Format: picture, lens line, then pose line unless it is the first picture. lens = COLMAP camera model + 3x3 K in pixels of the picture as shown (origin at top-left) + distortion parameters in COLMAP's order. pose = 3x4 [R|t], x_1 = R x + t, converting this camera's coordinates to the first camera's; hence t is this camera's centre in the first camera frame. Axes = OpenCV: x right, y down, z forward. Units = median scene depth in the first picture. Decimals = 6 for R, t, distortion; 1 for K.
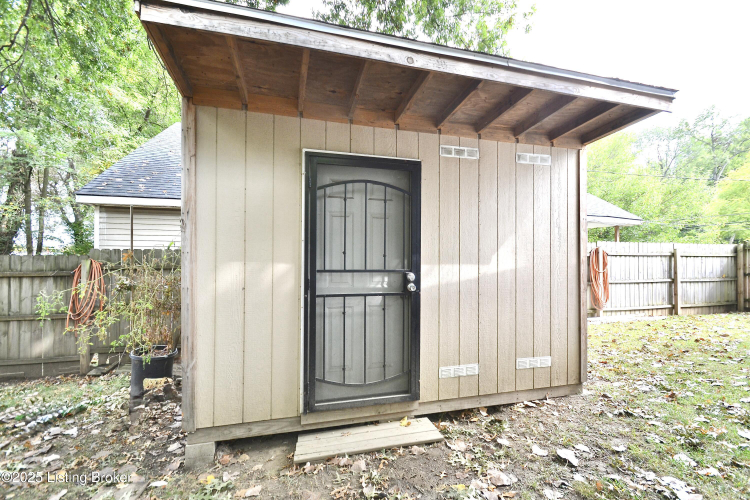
lens RADIAL K [[333.8, 0, 378.9], [0, 333.8, 252.4], [0, 0, 1]] dist [0.014638, -0.016223]
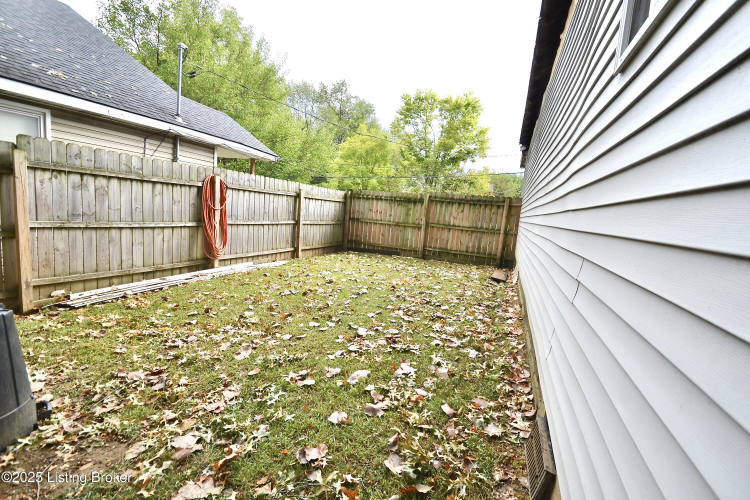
lens RADIAL K [[333.8, 0, 378.9], [0, 333.8, 252.4], [0, 0, 1]] dist [0.014638, -0.016223]
pose [[0.604360, -0.052685, 0.794967, 0.264204], [-0.092100, 0.986502, 0.135395, 0.017493], [-0.791370, -0.155044, 0.591350, 0.240829]]
